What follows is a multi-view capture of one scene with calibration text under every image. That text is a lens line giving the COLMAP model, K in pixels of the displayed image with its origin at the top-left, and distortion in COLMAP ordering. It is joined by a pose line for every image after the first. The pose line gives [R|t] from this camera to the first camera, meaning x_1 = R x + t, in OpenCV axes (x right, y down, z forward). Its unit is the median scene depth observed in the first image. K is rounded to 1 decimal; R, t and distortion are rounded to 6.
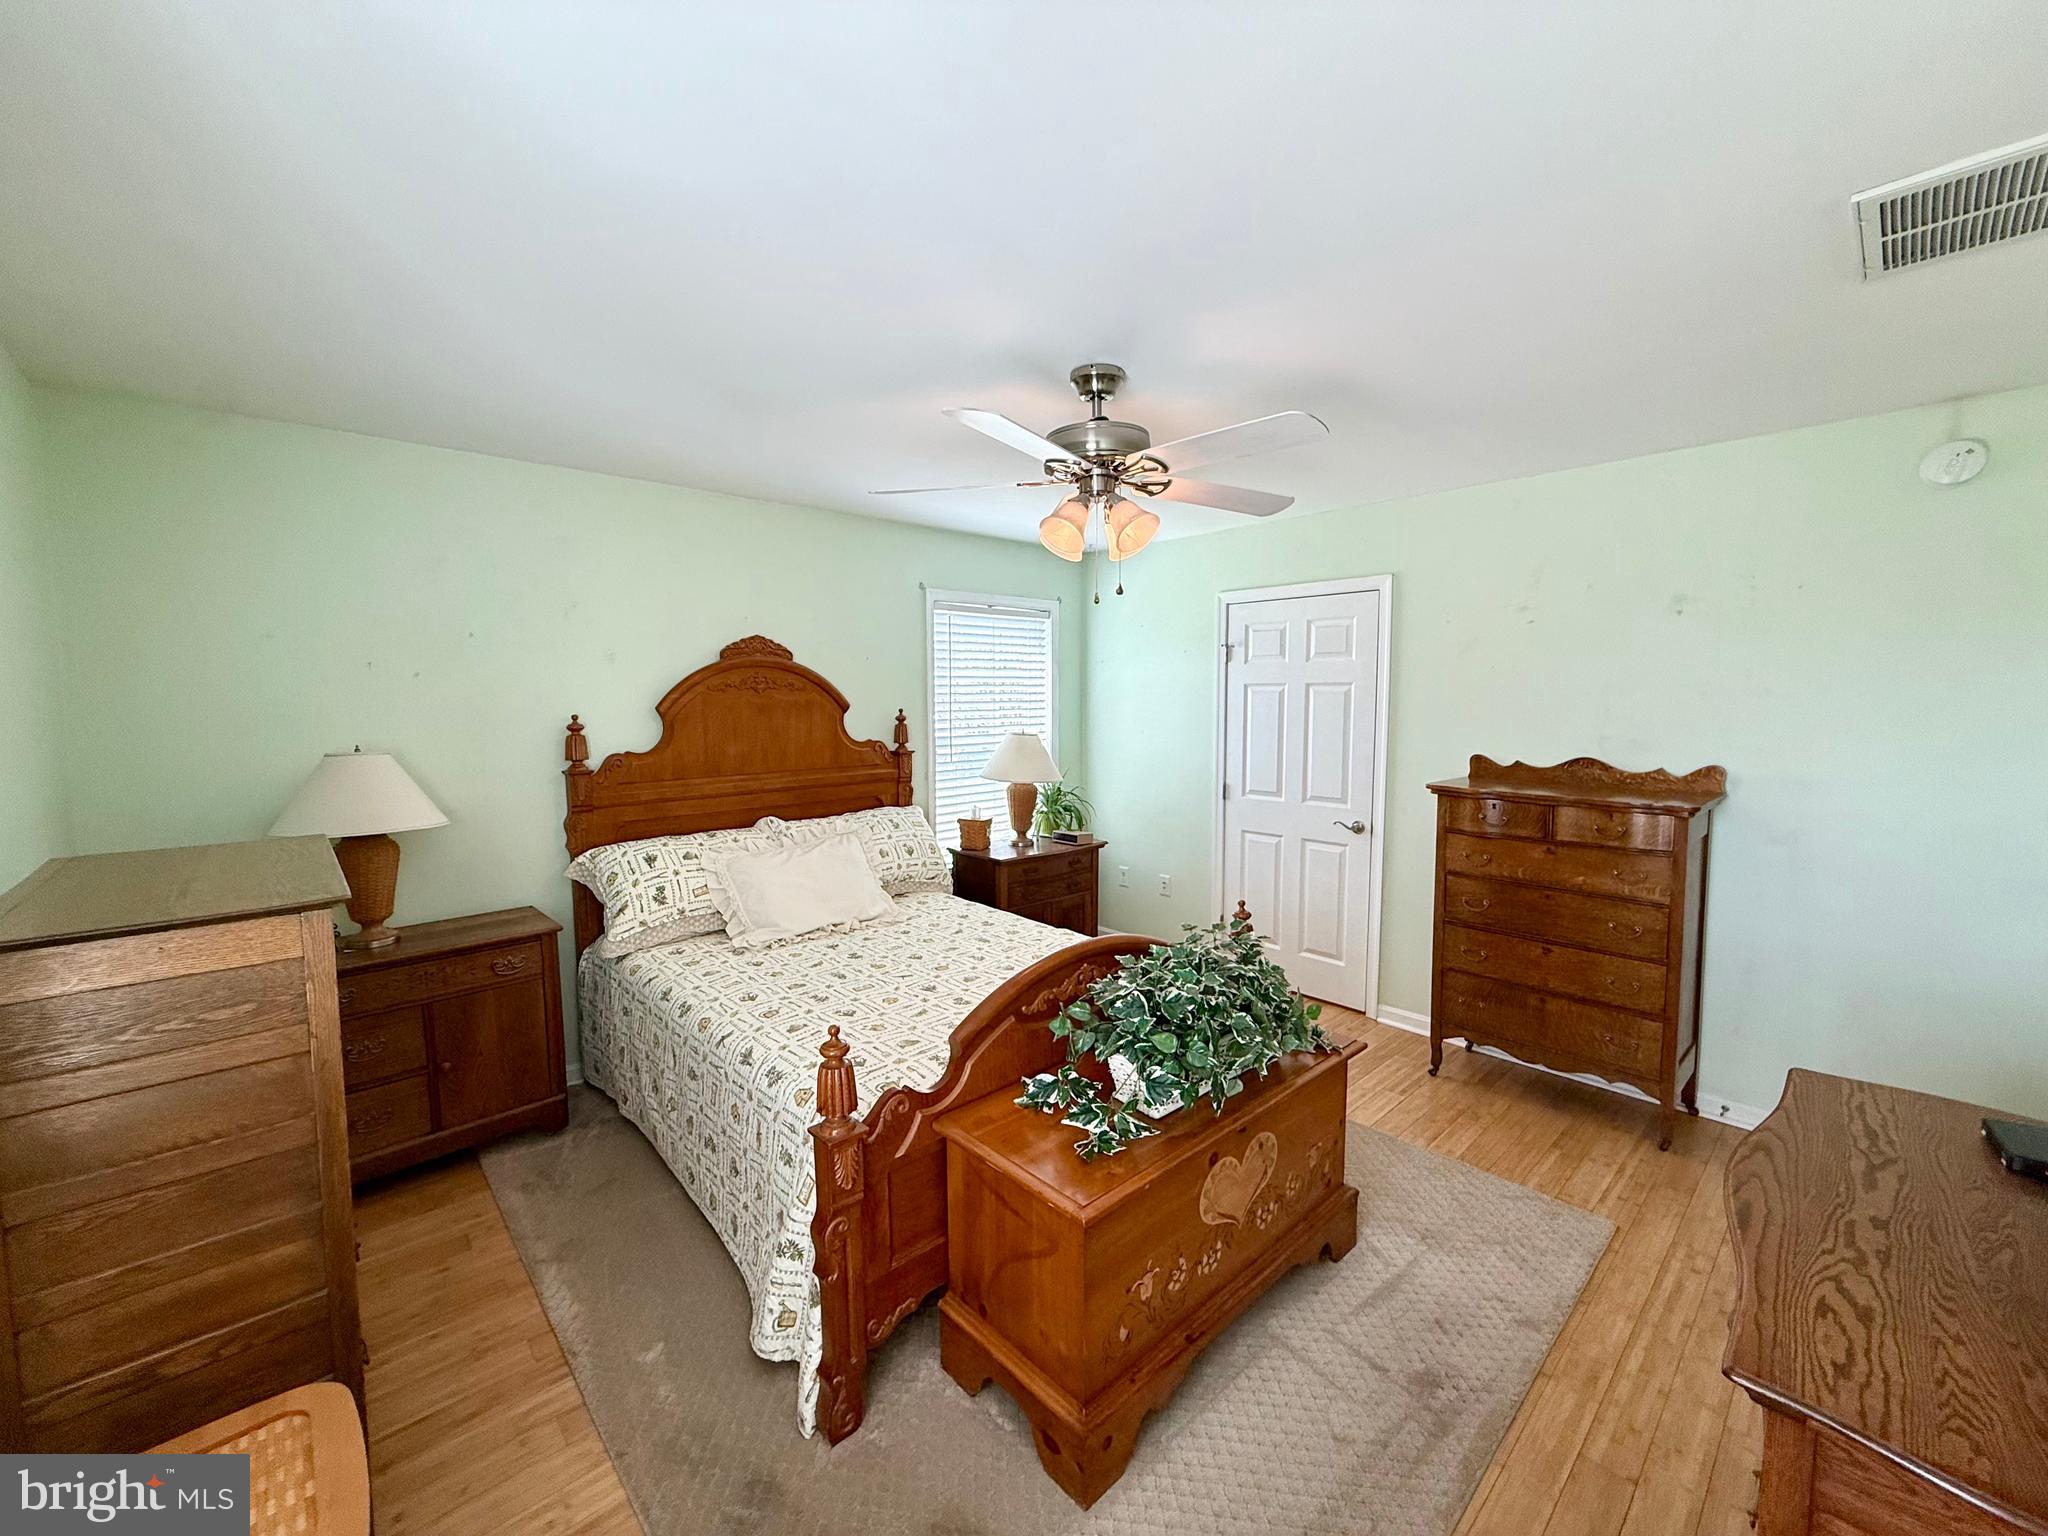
lens RADIAL K [[814.8, 0, 1024.0], [0, 814.8, 768.0], [0, 0, 1]] dist [-0.000073, 0.000441]
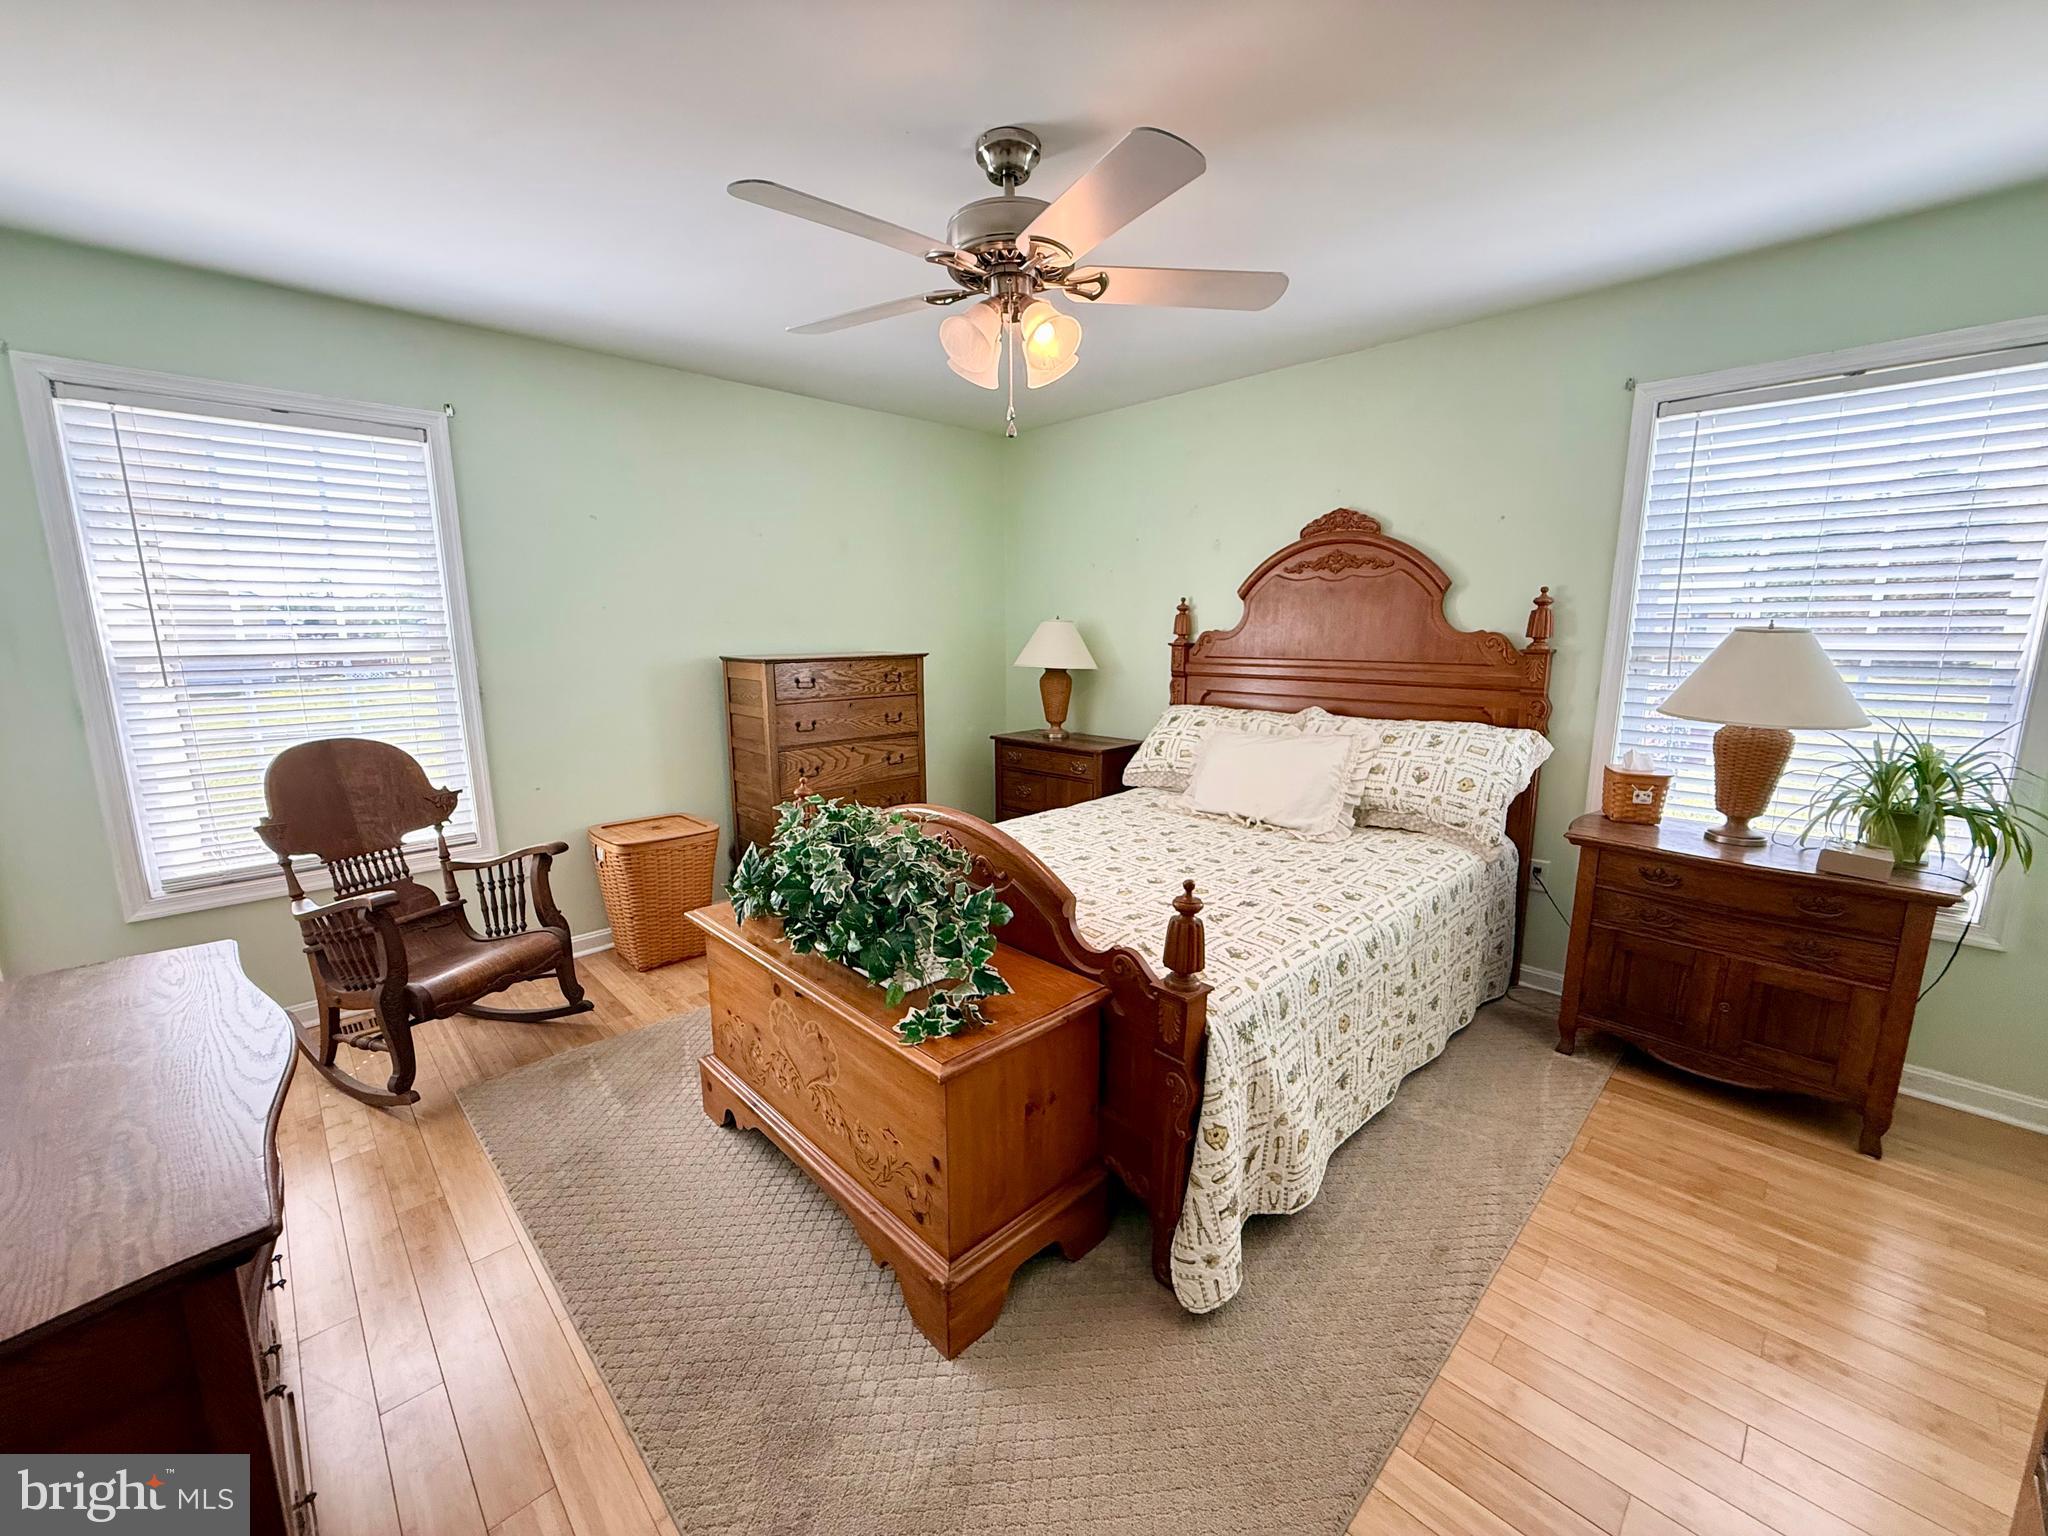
lens RADIAL K [[814.8, 0, 1024.0], [0, 814.8, 768.0], [0, 0, 1]] dist [-0.000073, 0.000441]
pose [[0.028102, 0.185709, -0.982203, 0.628159], [-0.083413, 0.979600, 0.182830, -0.014587], [0.996119, 0.076791, 0.043019, 0.638138]]
